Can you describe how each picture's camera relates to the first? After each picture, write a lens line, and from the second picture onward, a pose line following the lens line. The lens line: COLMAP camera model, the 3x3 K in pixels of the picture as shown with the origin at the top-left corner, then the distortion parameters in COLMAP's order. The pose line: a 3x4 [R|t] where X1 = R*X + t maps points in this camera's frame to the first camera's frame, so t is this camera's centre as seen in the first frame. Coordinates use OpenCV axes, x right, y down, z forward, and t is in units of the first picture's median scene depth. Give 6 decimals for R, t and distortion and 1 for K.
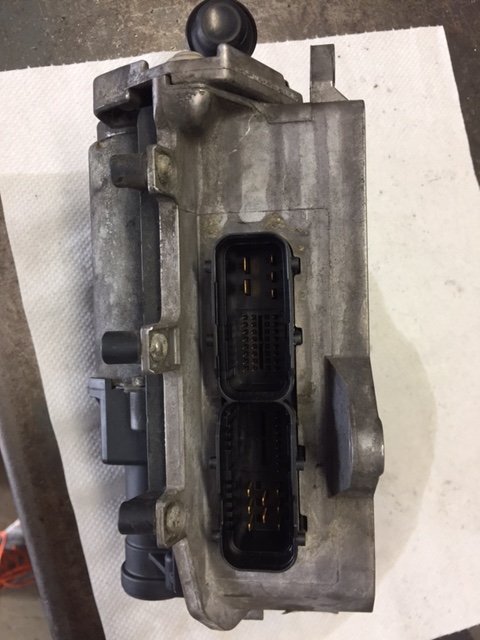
lens RADIAL K [[554.0, 0, 240.0], [0, 554.0, 320.0], [0, 0, 1]] dist [0.008797, -0.004014]
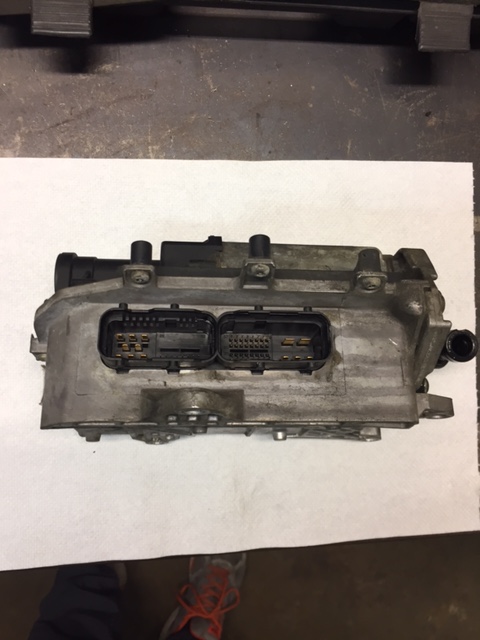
lens RADIAL K [[554.0, 0, 240.0], [0, 554.0, 320.0], [0, 0, 1]] dist [0.008797, -0.004014]
pose [[-0.025008, 0.977240, -0.210659, 0.277174], [-0.993309, -0.048055, -0.105010, 0.231595], [-0.112743, 0.206623, 0.971903, -0.407996]]
